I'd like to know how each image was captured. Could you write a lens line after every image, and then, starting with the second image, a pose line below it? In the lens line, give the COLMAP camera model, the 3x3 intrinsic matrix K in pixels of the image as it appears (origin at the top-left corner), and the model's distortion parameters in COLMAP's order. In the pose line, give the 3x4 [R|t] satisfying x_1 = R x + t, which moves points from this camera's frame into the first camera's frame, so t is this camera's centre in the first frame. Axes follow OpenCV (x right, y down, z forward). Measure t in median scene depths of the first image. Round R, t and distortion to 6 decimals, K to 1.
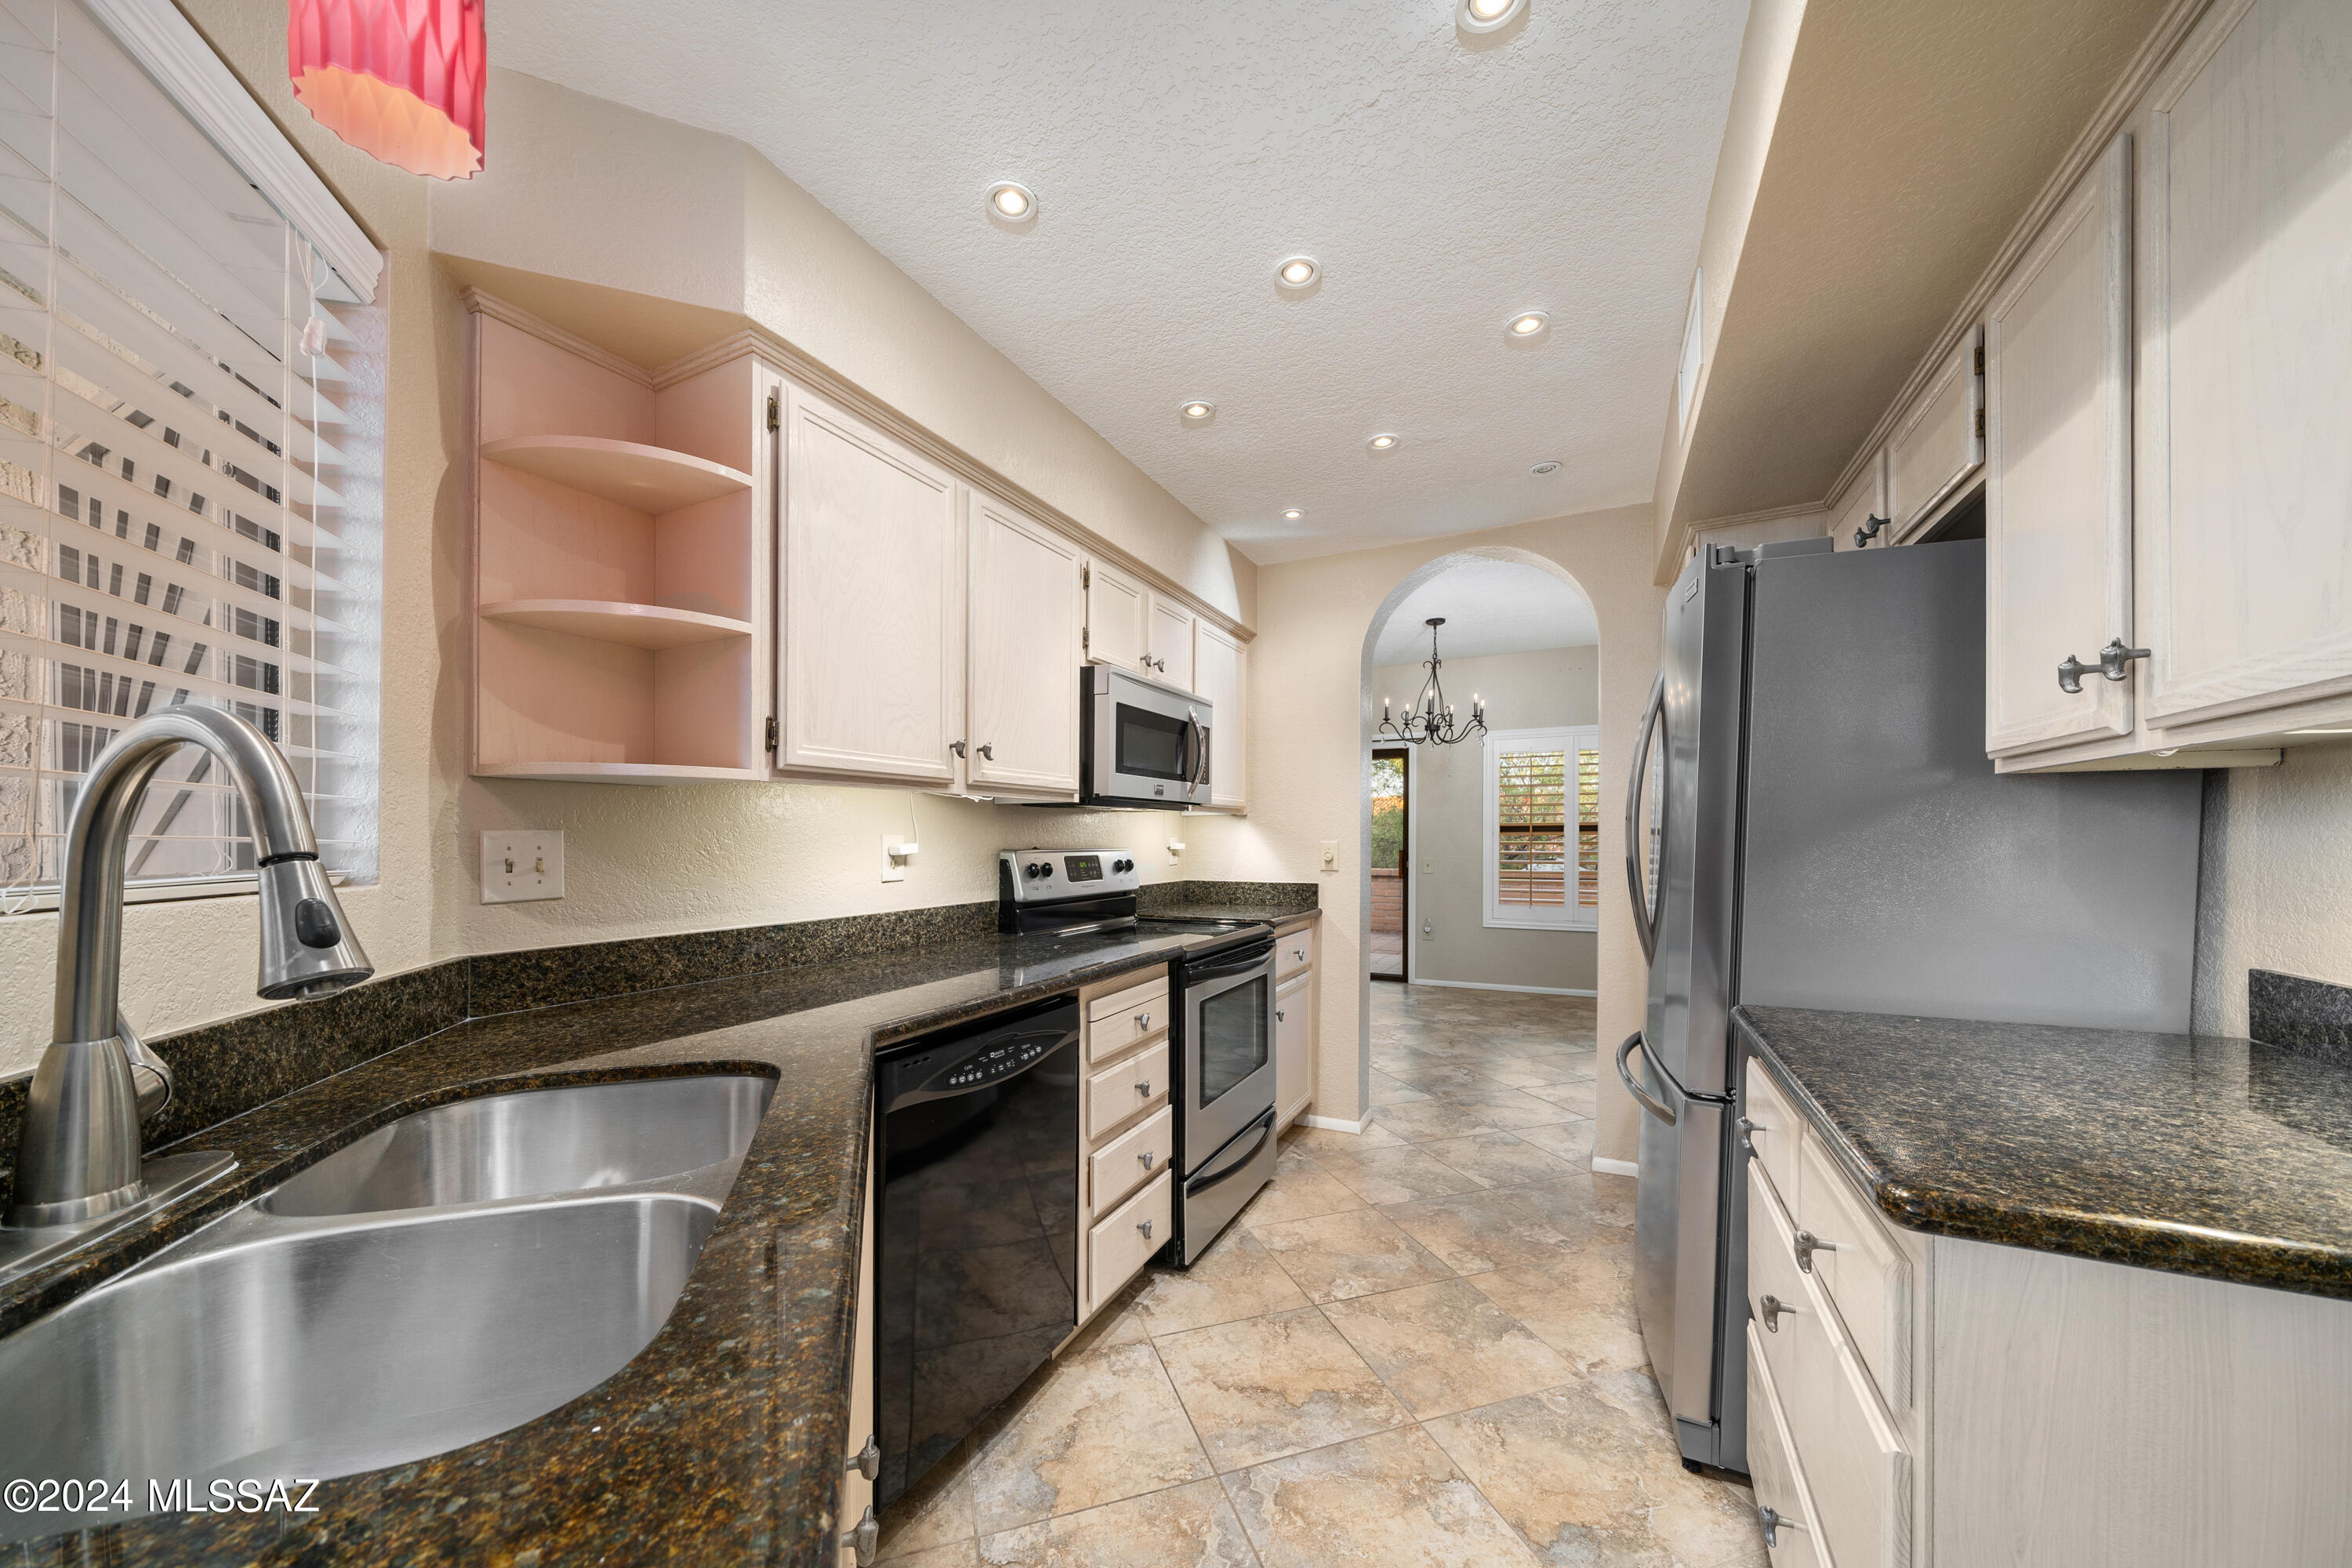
lens RADIAL K [[835.4, 0, 1162.8], [0, 835.4, 841.6], [0, 0, 1]] dist [-0.009286, -0.000009]
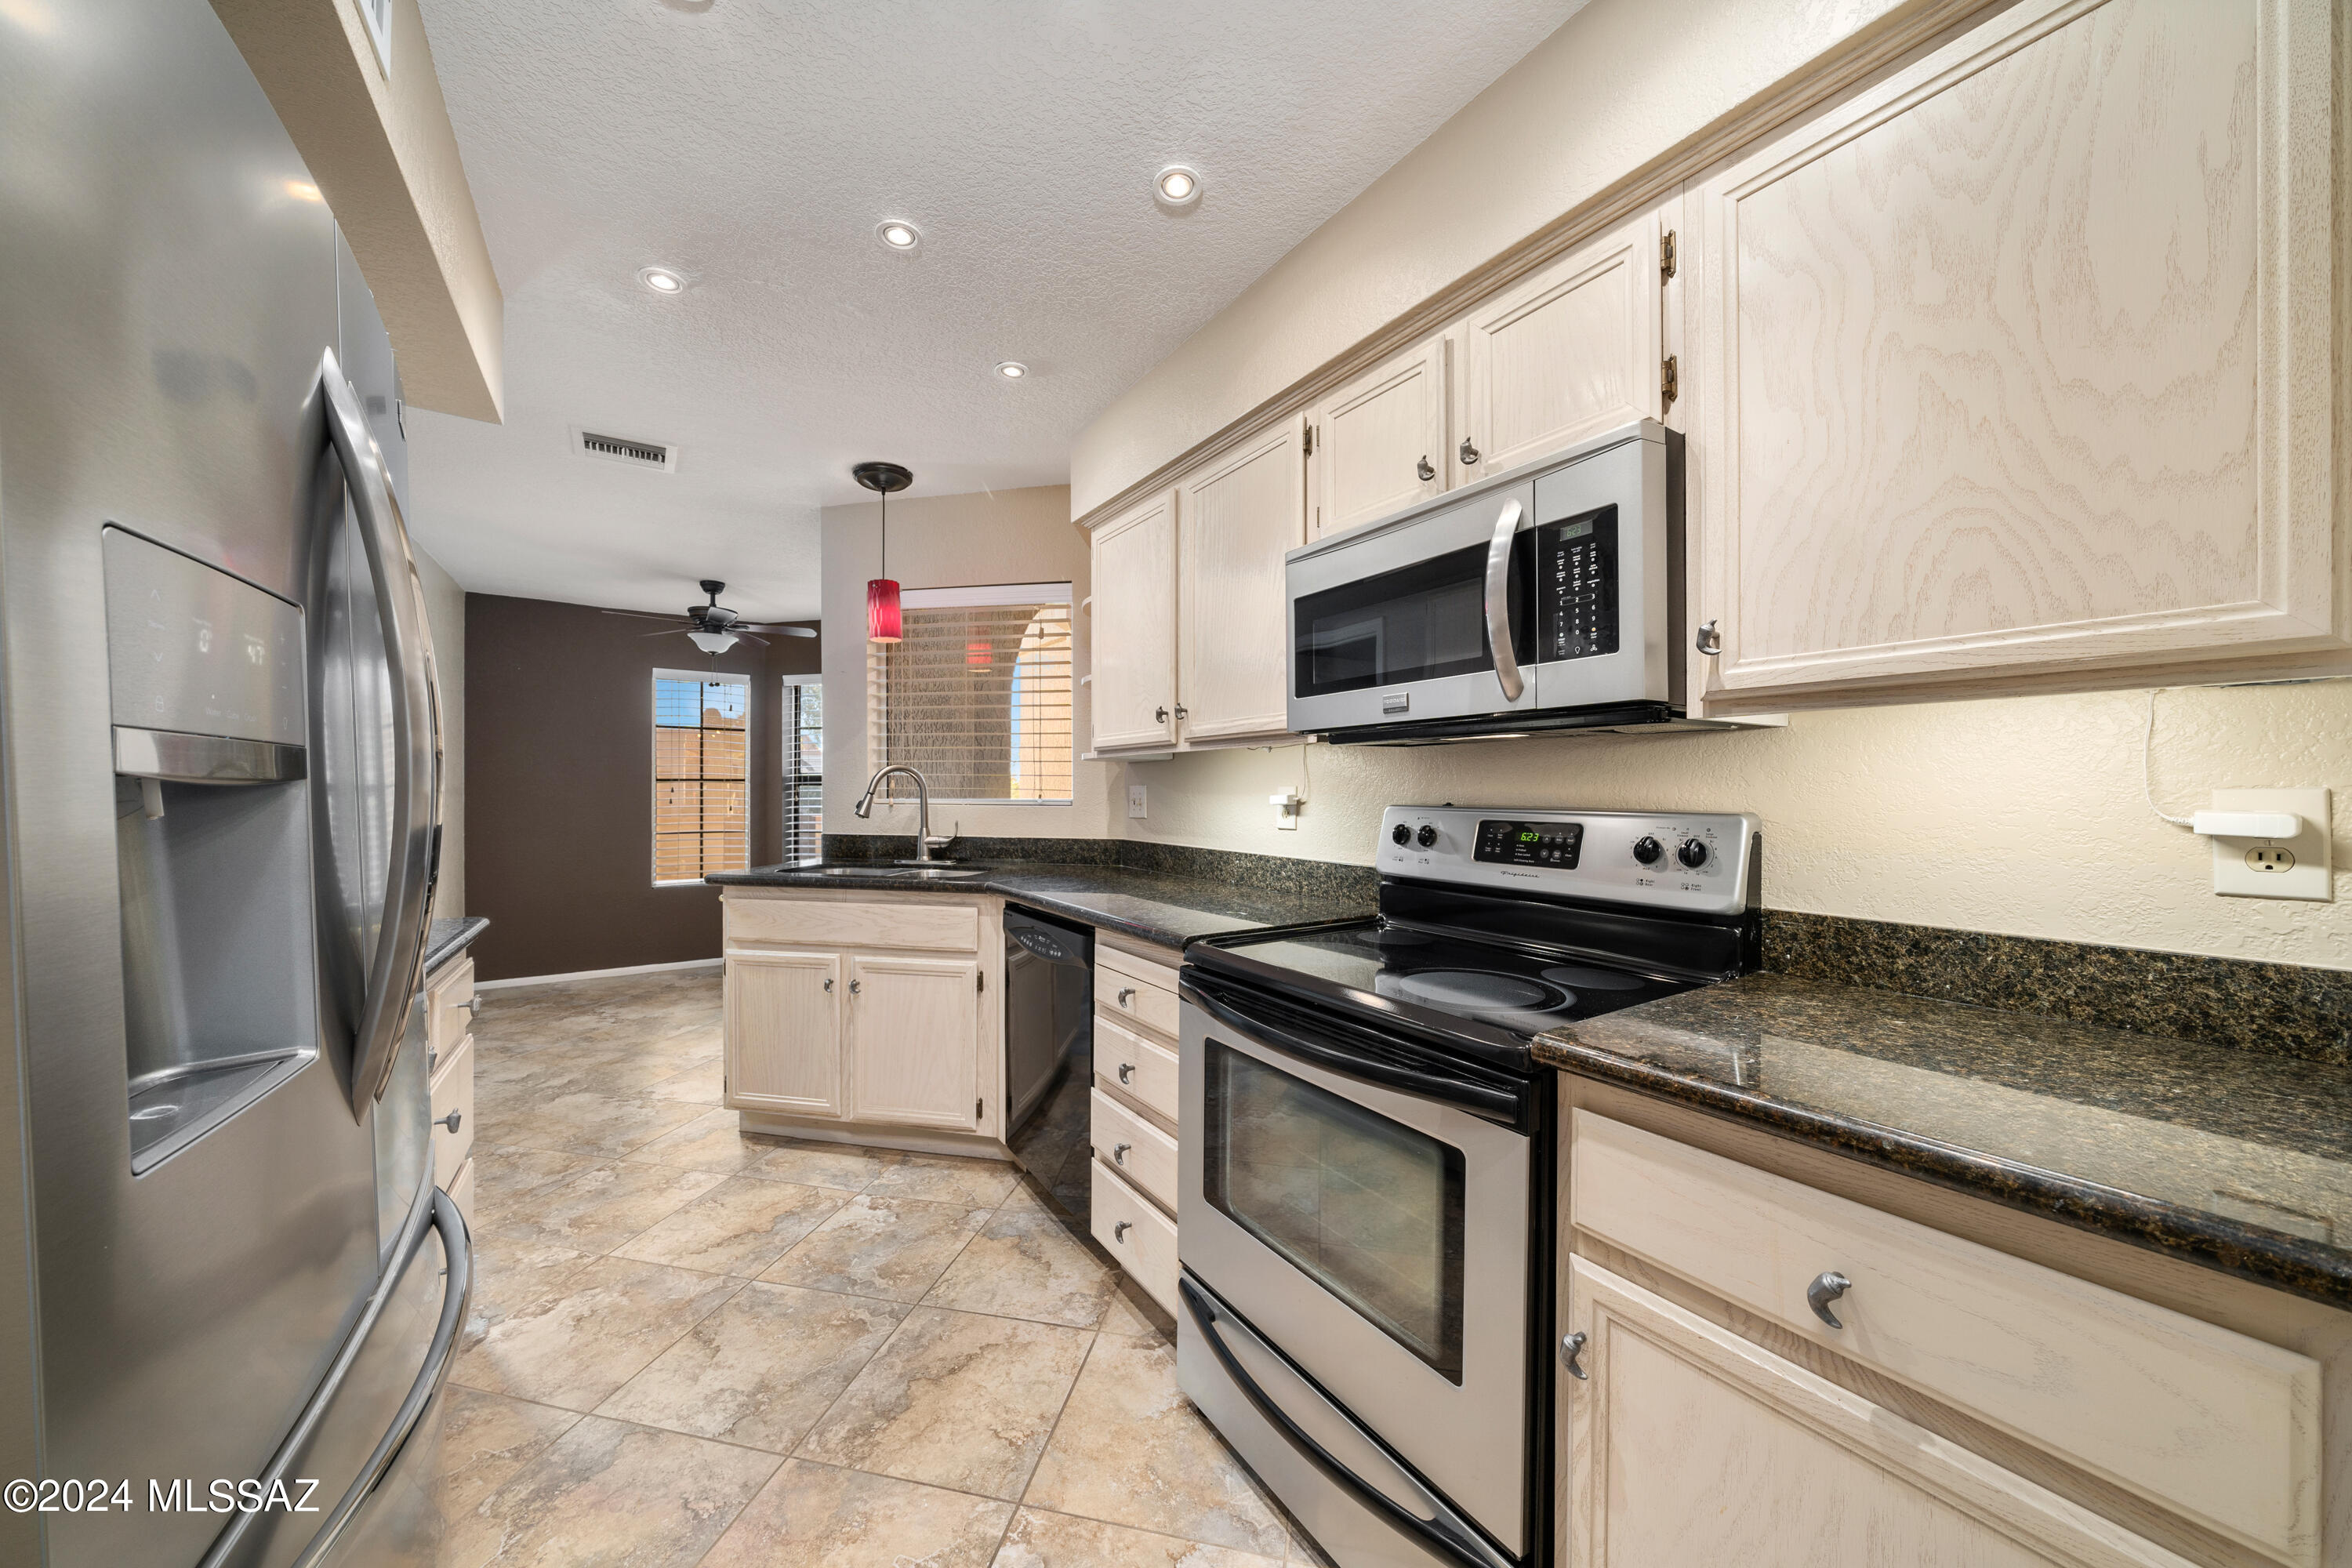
lens RADIAL K [[835.4, 0, 1188.6], [0, 835.4, 786.0], [0, 0, 1]] dist [-0.009286, -0.000009]
pose [[-0.508288, -0.000812, -0.861187, 0.760977], [-0.002737, 0.999996, 0.000672, -0.009894], [0.861183, 0.002698, -0.508288, 1.622800]]
